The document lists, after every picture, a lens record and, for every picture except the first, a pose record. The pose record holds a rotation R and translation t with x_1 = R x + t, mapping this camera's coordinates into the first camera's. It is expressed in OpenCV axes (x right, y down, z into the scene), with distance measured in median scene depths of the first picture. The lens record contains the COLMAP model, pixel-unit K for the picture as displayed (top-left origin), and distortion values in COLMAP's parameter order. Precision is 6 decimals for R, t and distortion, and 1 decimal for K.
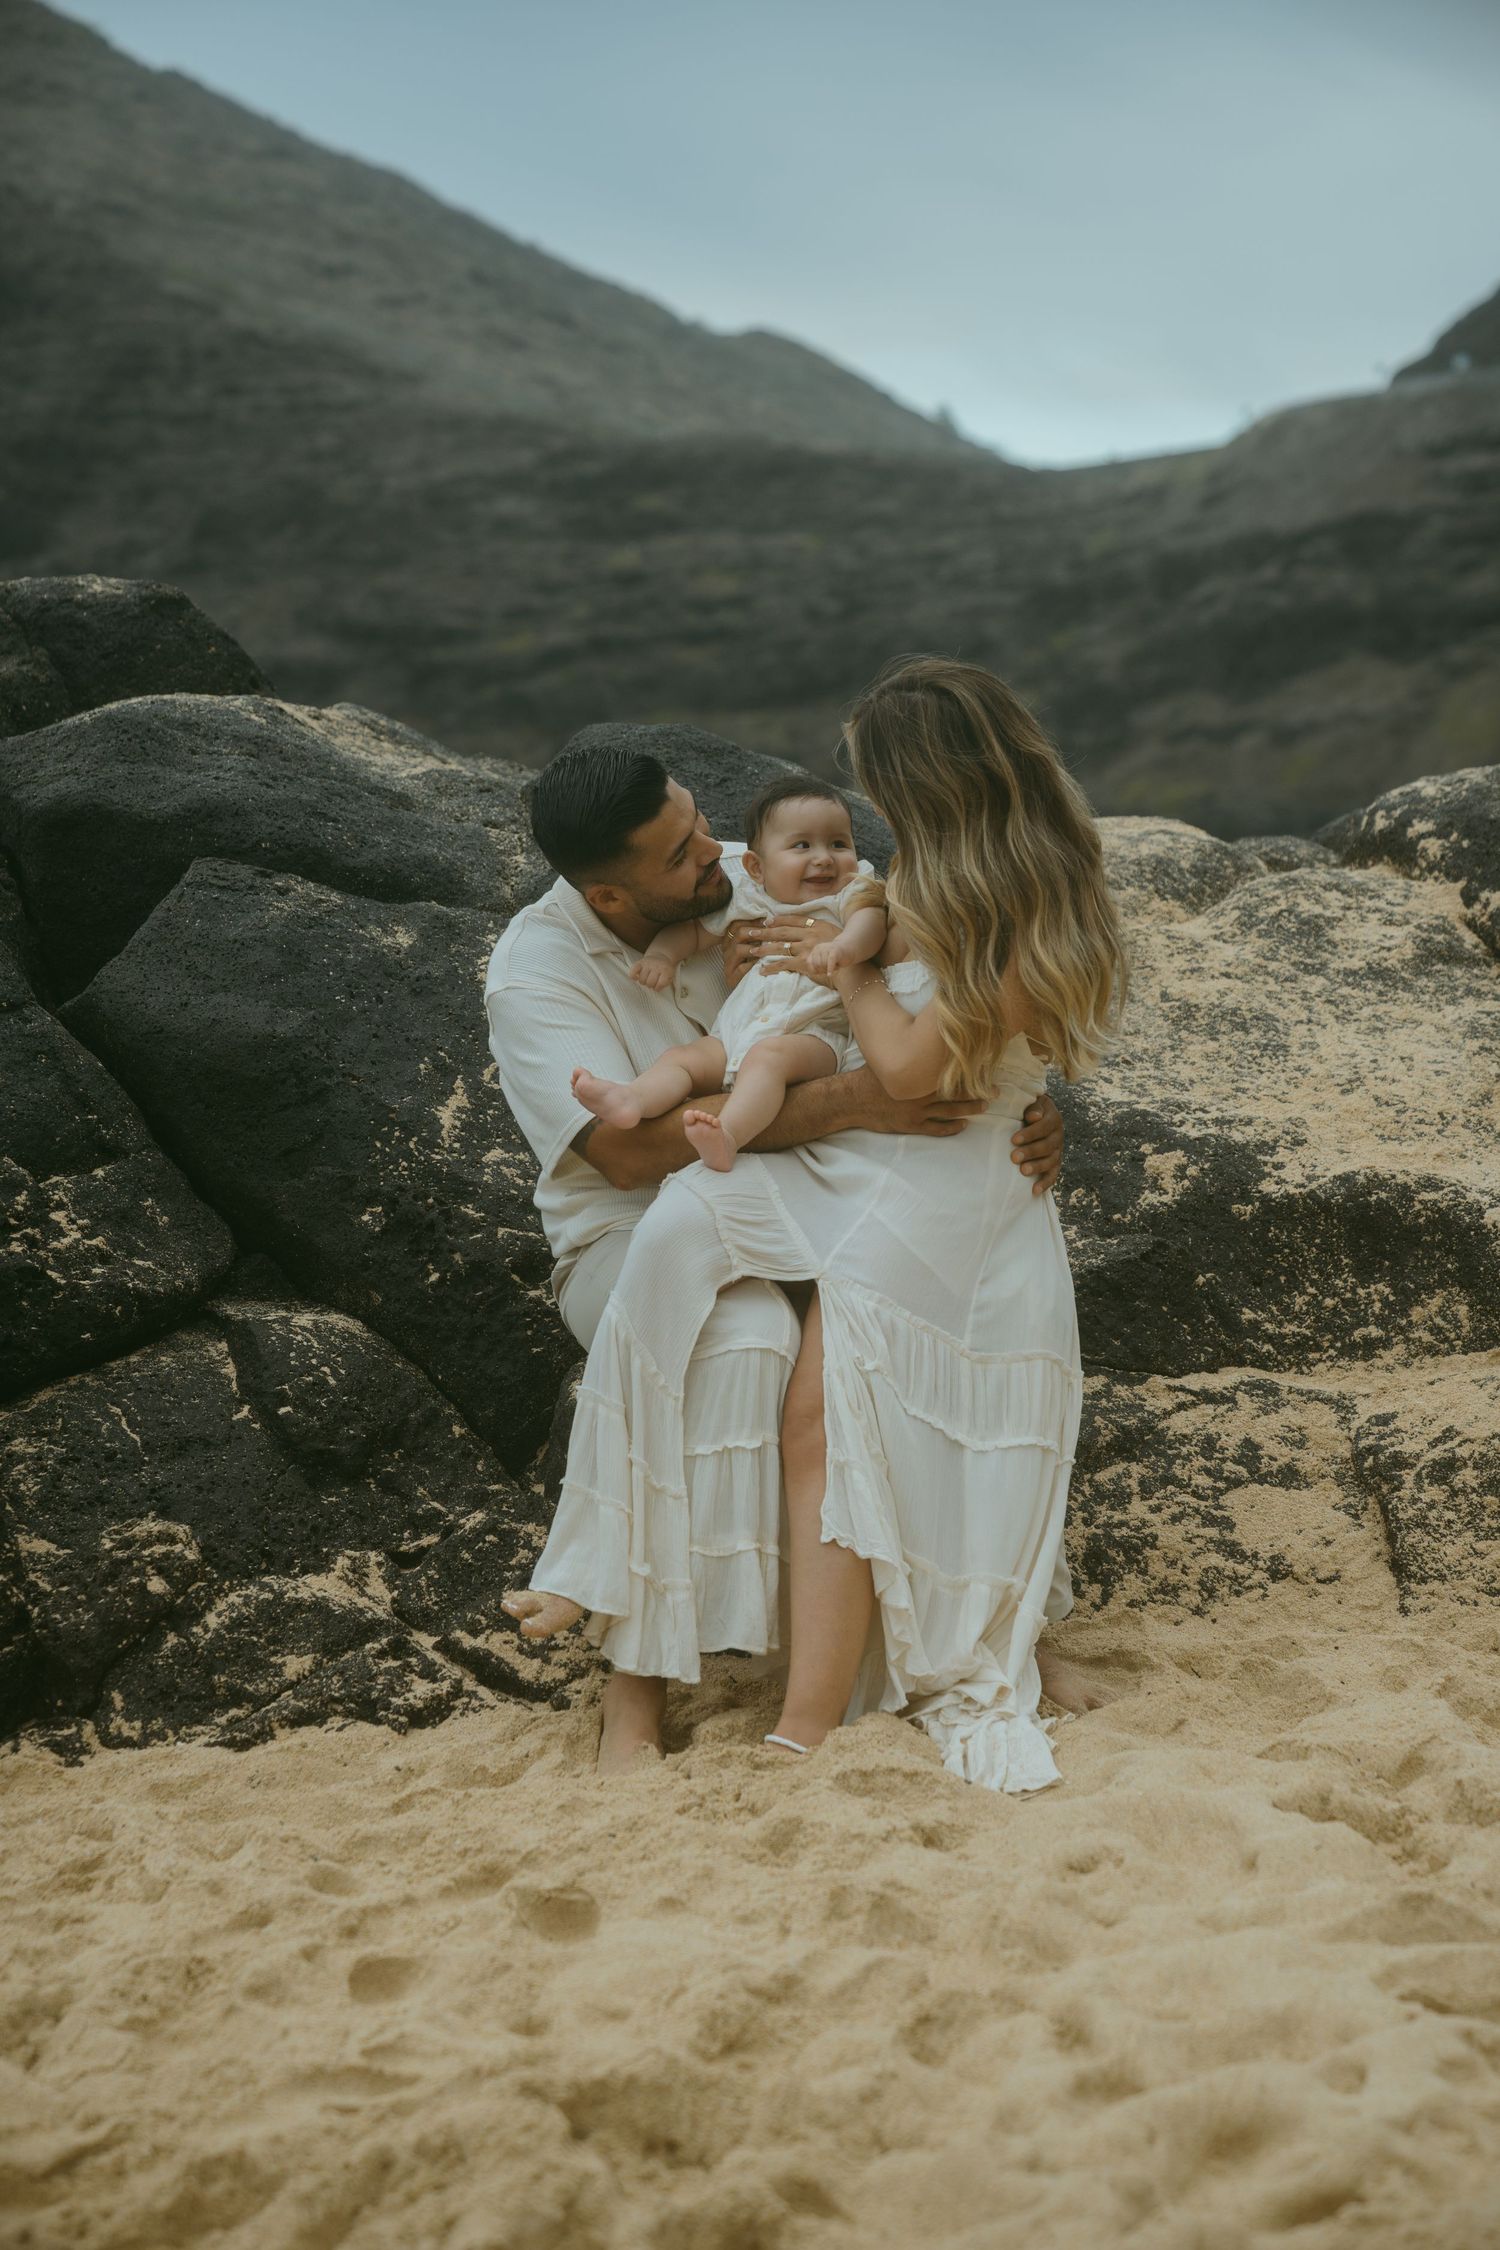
lens RADIAL K [[4319.0, 0, 743.2], [0, 4319.0, 1132.0], [0, 0, 1]] dist [0.332139, 0.000000]
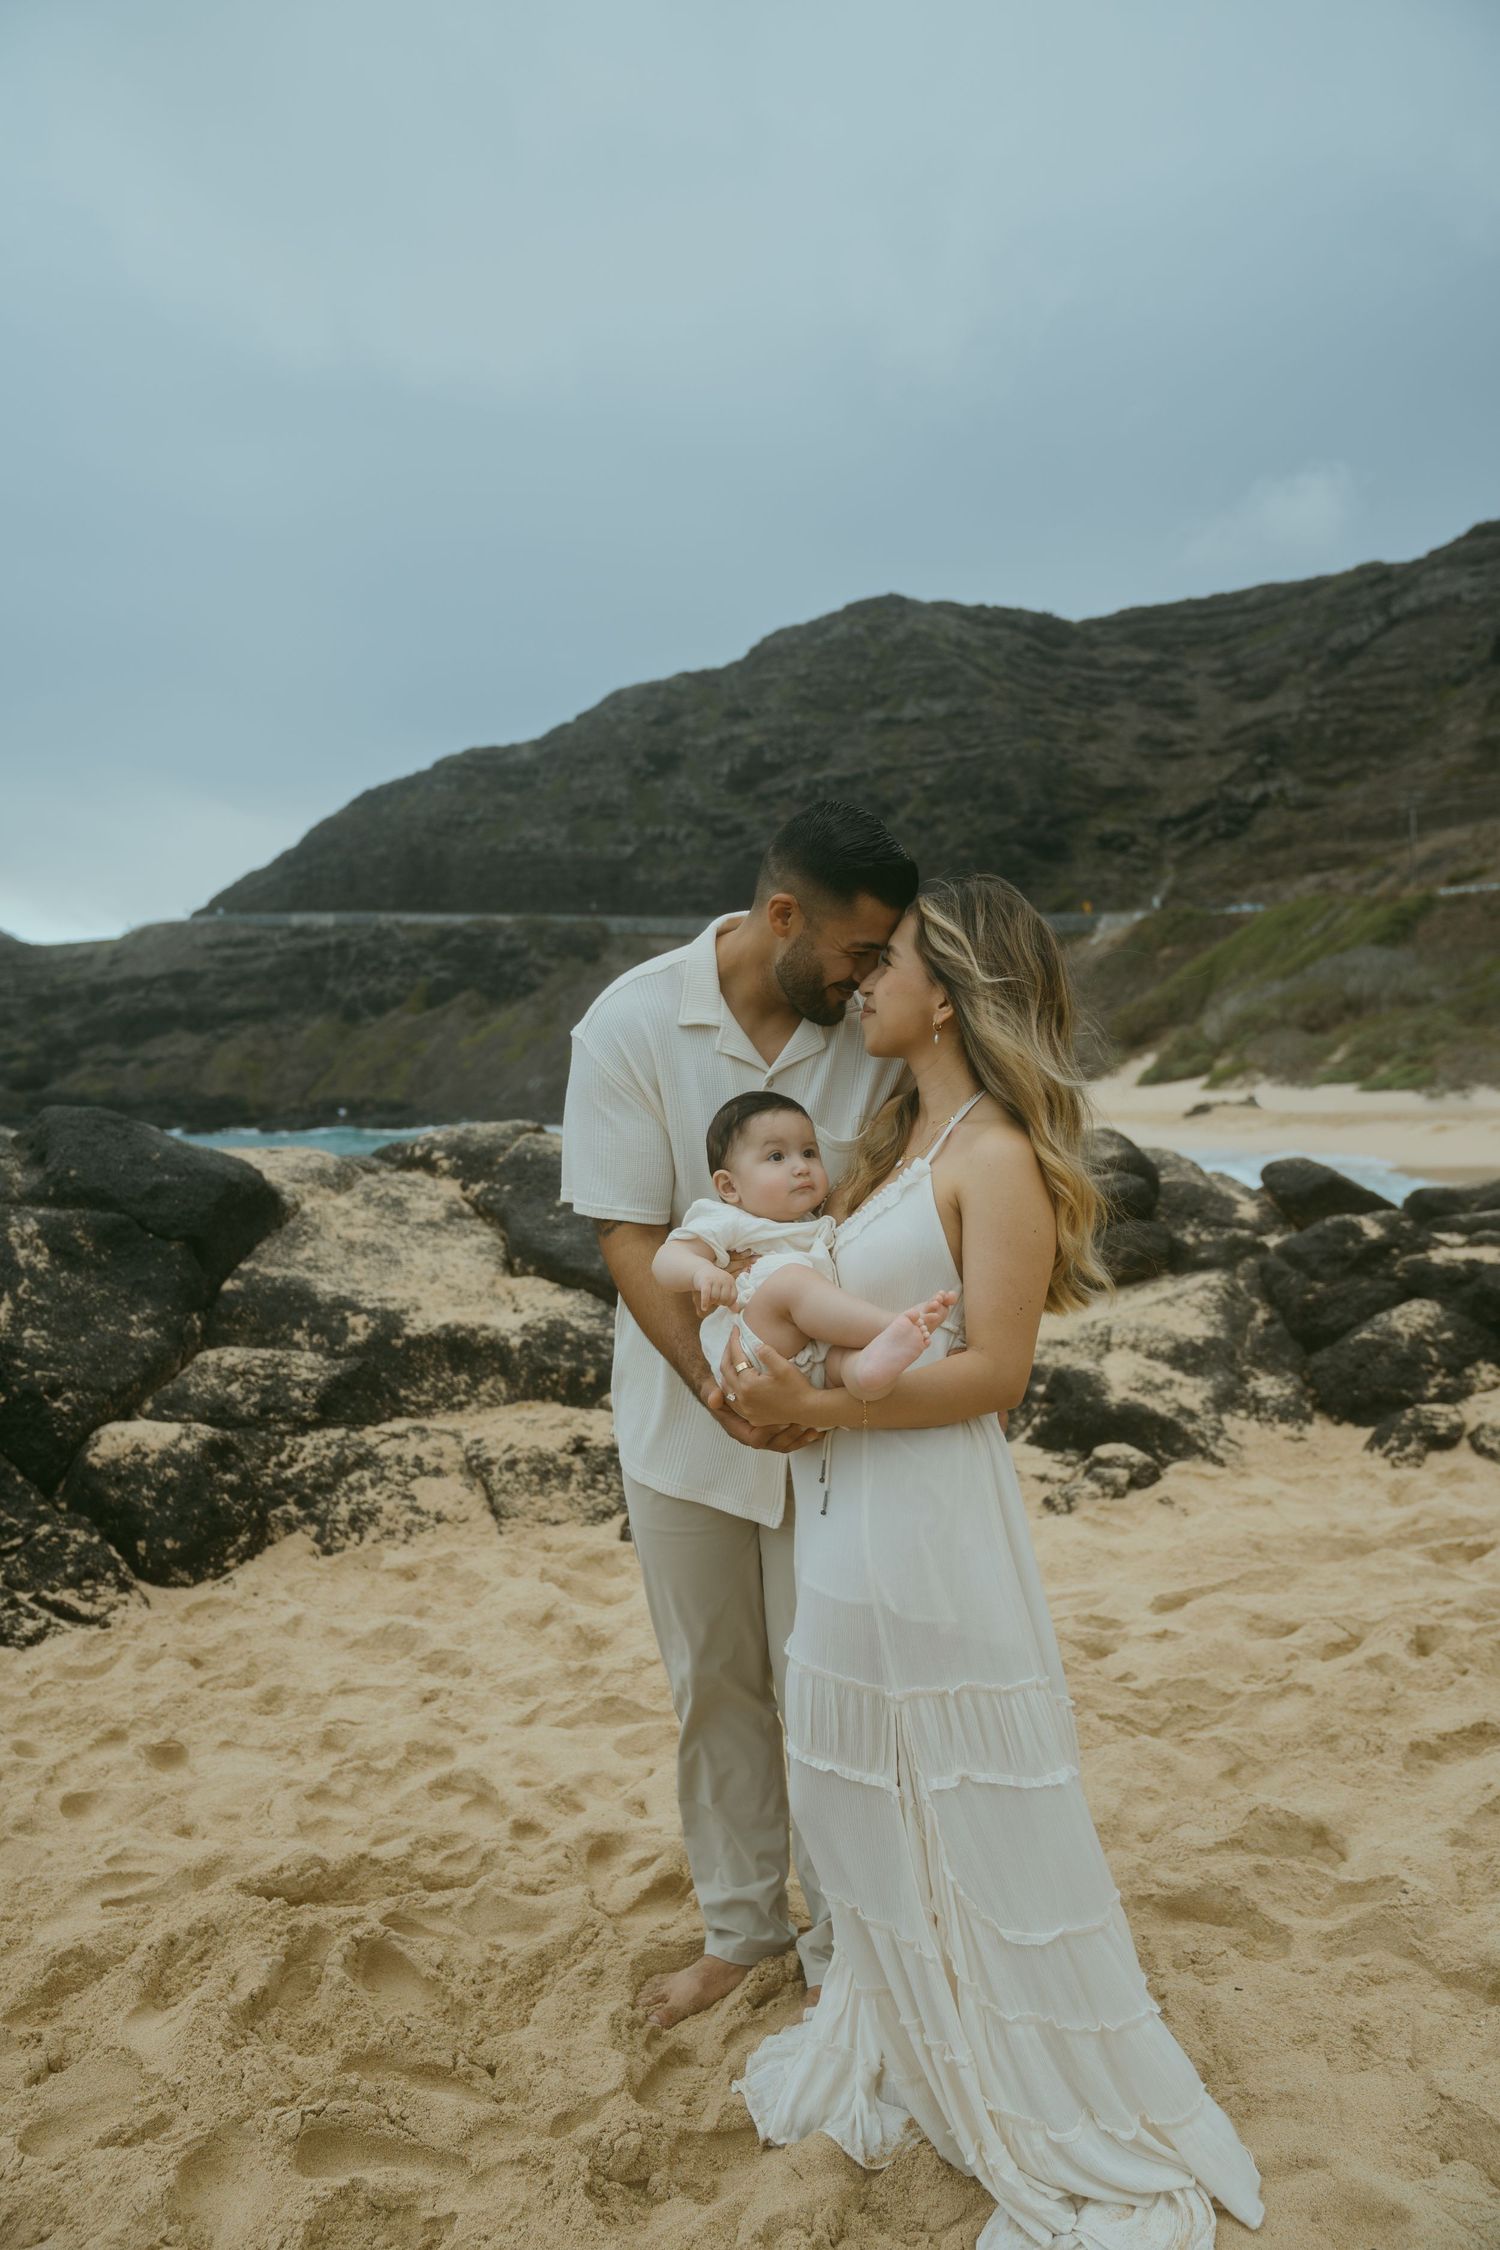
lens RADIAL K [[1809.5, 0, 748.9], [0, 1809.5, 1131.8], [0, 0, 1]] dist [-0.086992, 0.096233]
pose [[0.900029, 0.002355, 0.435824, -0.117068], [0.021068, 0.998581, -0.048905, -0.039057], [-0.435320, 0.053198, 0.898702, 0.129583]]
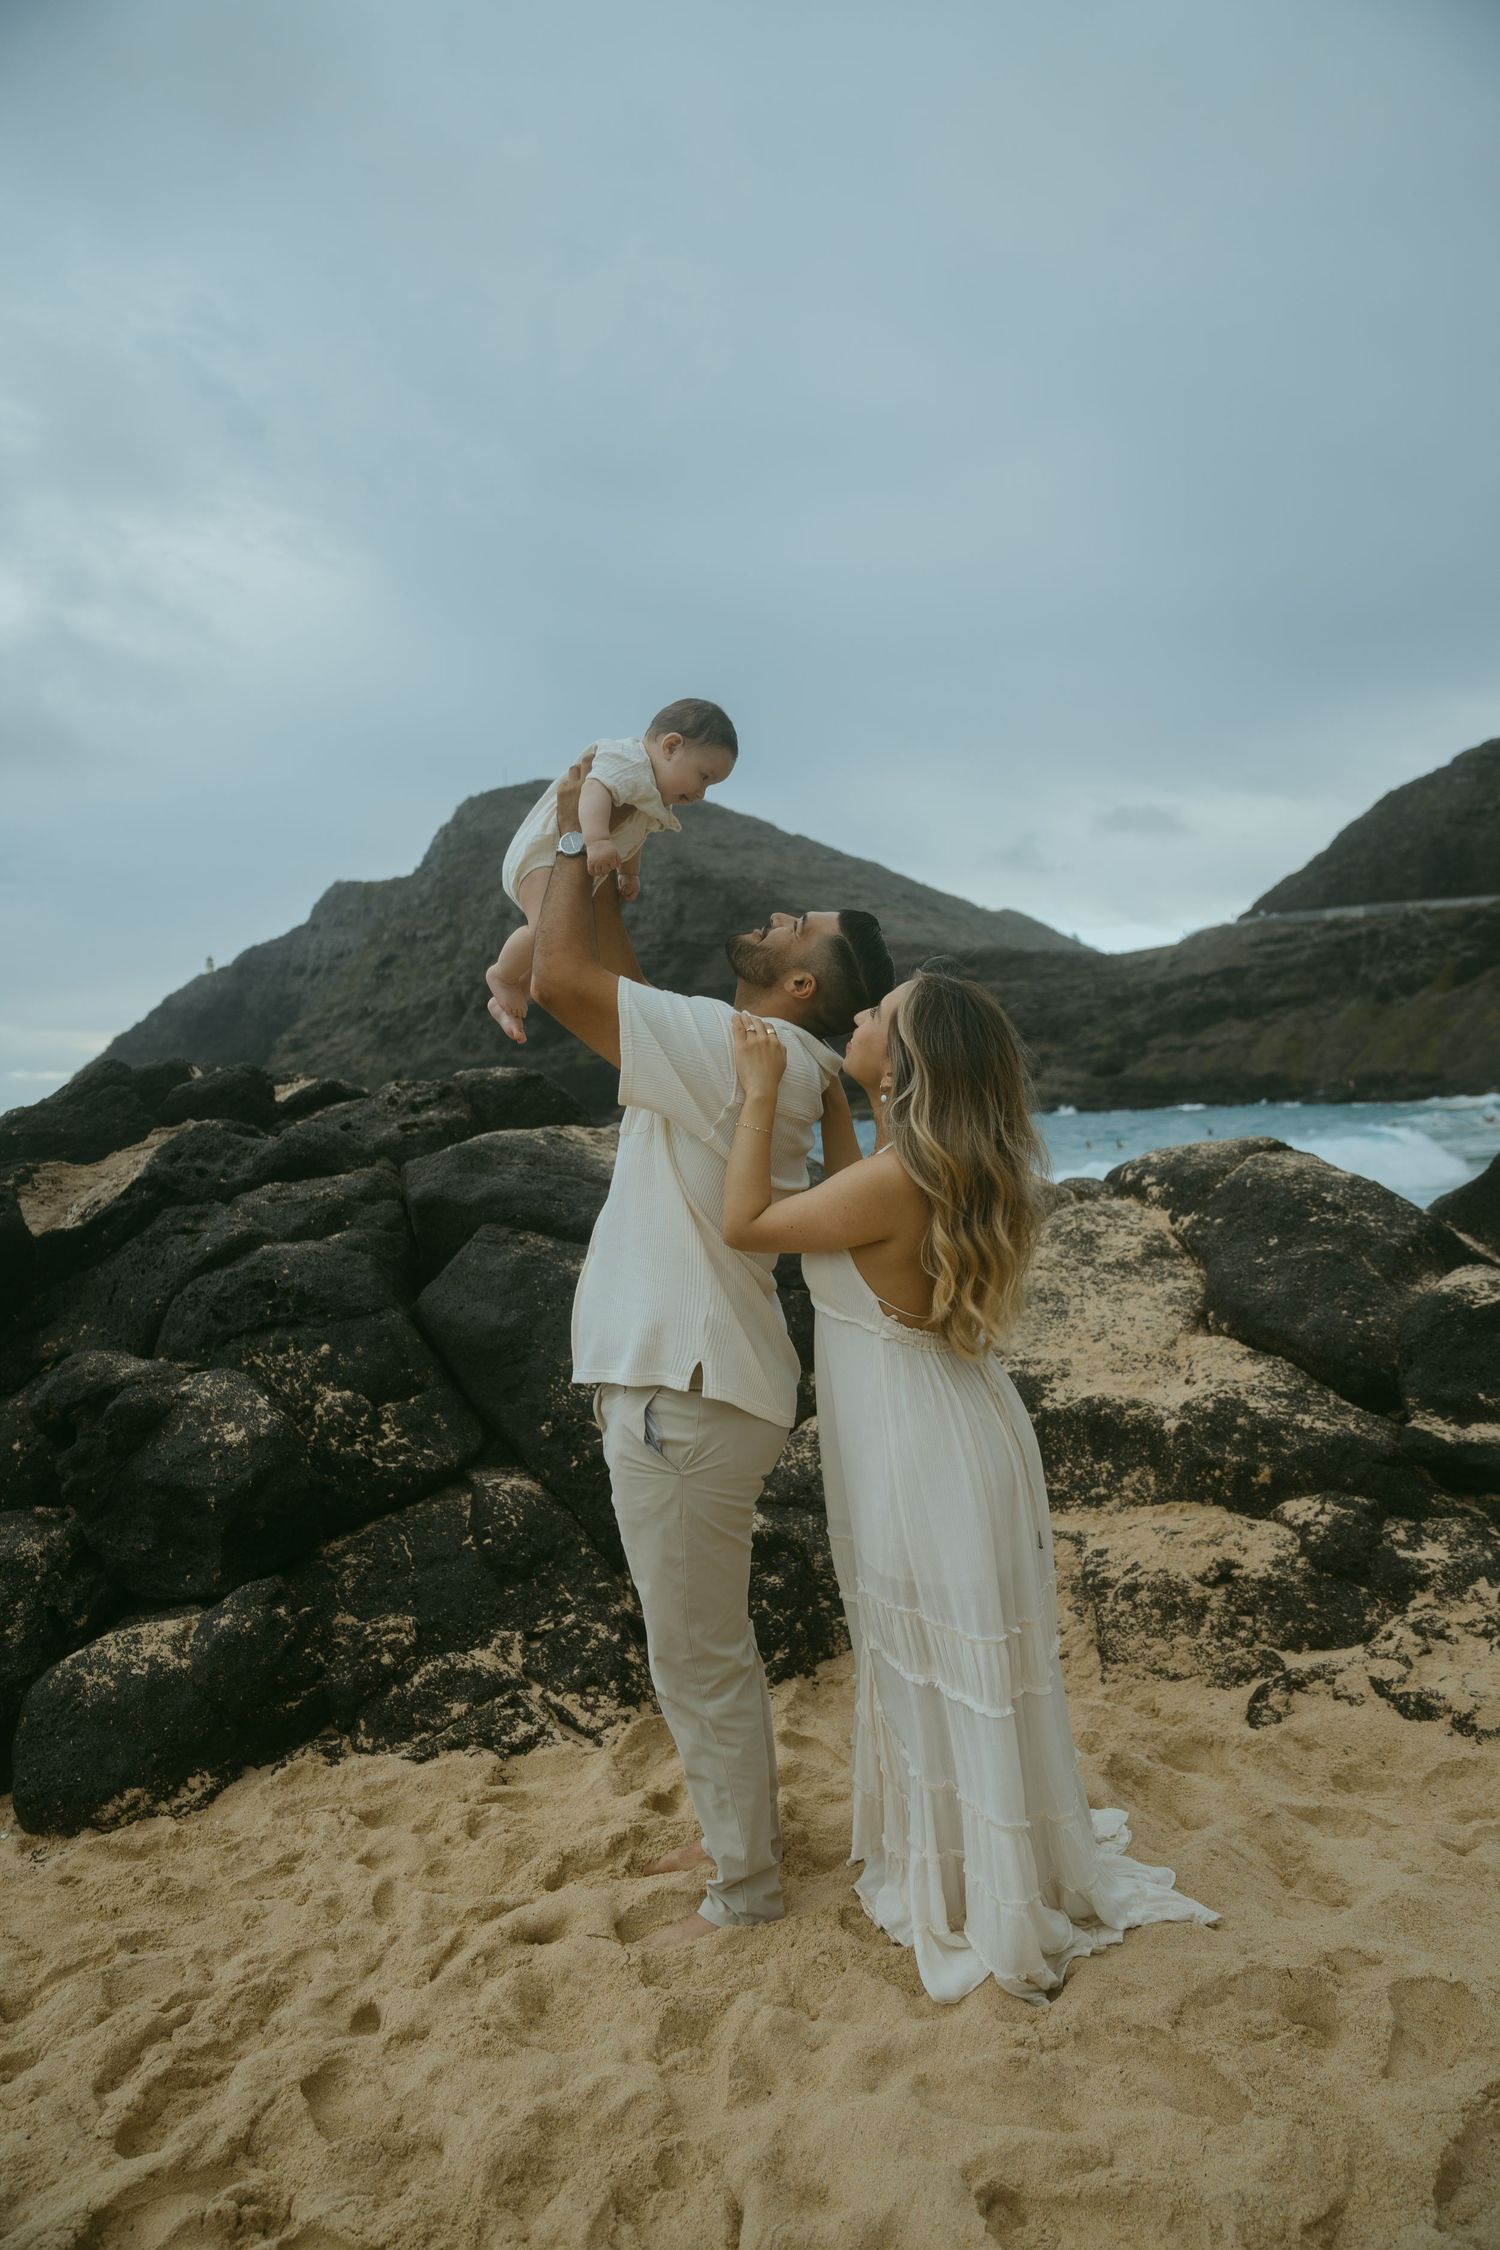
lens RADIAL K [[1554.5, 0, 744.8], [0, 1554.5, 1131.9], [0, 0, 1]] dist [-0.103380, 0.005264]
pose [[0.985238, -0.026373, -0.169147, 0.111664], [0.019107, 0.998829, -0.044439, -0.074715], [0.170121, 0.040551, 0.984589, 0.356254]]
